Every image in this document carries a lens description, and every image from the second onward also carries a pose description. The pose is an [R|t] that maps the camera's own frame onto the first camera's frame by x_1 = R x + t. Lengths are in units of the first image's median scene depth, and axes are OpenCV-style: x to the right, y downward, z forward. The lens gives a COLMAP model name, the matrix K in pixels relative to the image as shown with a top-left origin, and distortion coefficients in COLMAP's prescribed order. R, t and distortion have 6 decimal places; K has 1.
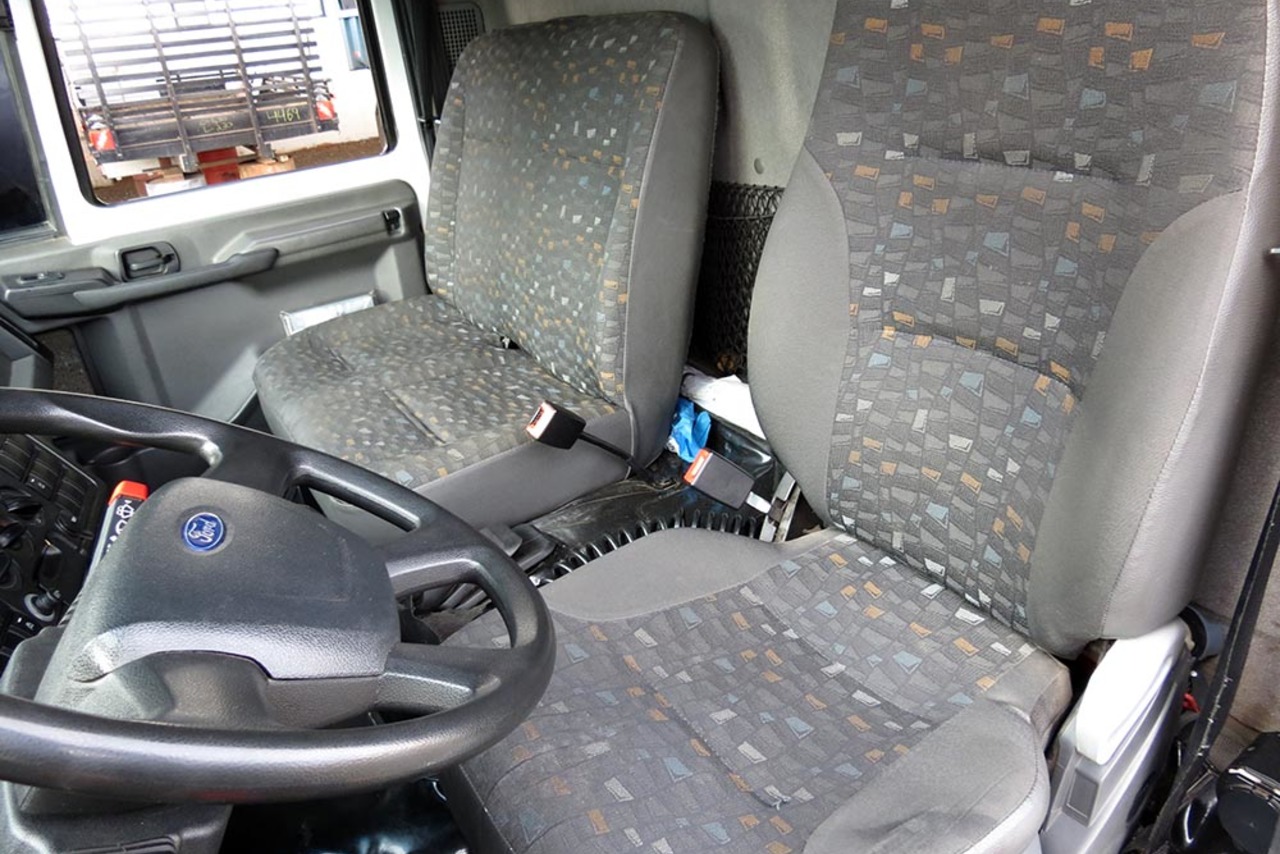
lens RADIAL K [[956.9, 0, 652.3], [0, 956.9, 424.2], [0, 0, 1]] dist [-0.022355, 0.009462]
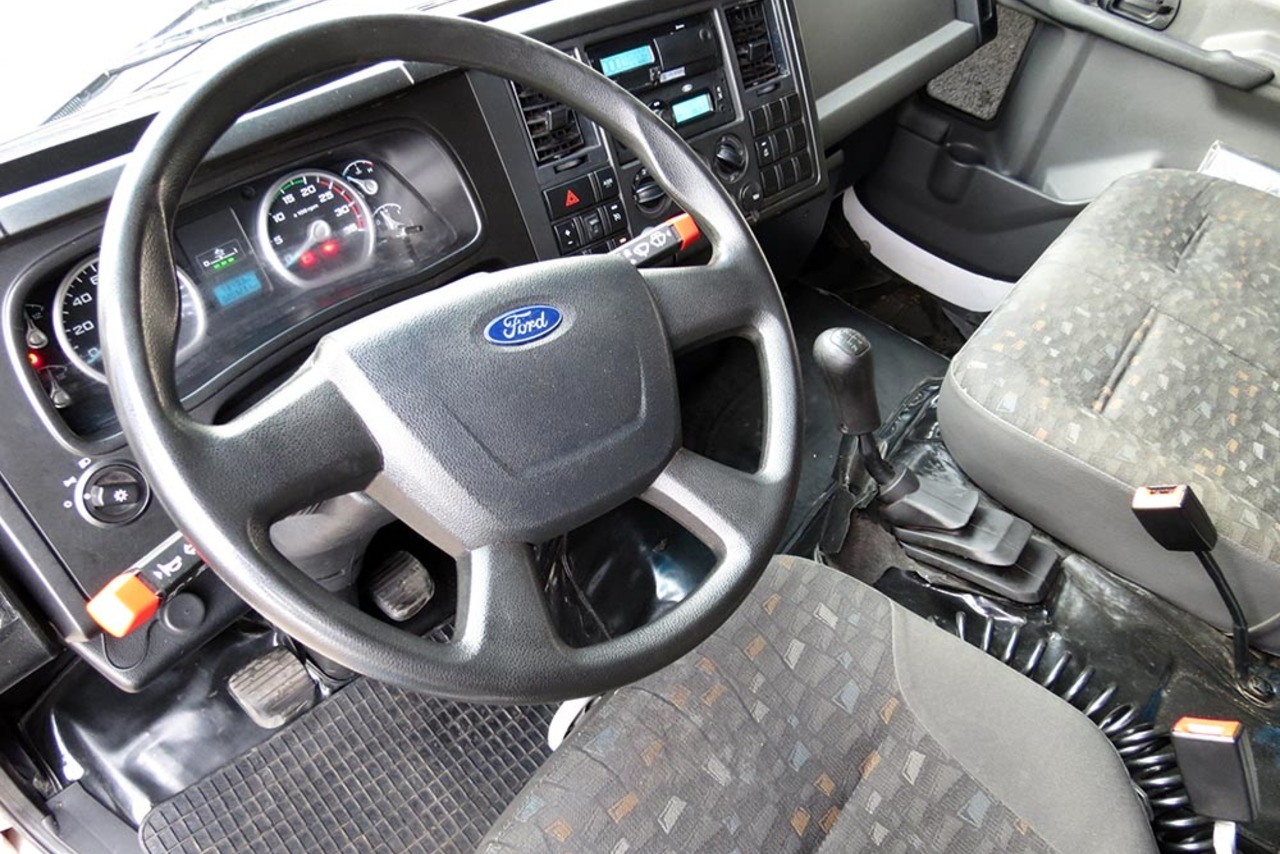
lens RADIAL K [[956.9, 0, 642.1], [0, 956.9, 423.2], [0, 0, 1]] dist [-0.022355, 0.009462]
pose [[0.325554, 0.771542, -0.546569, 0.099068], [-0.540002, 0.626229, 0.562348, -0.211790], [0.776152, 0.112074, 0.620506, 0.208301]]
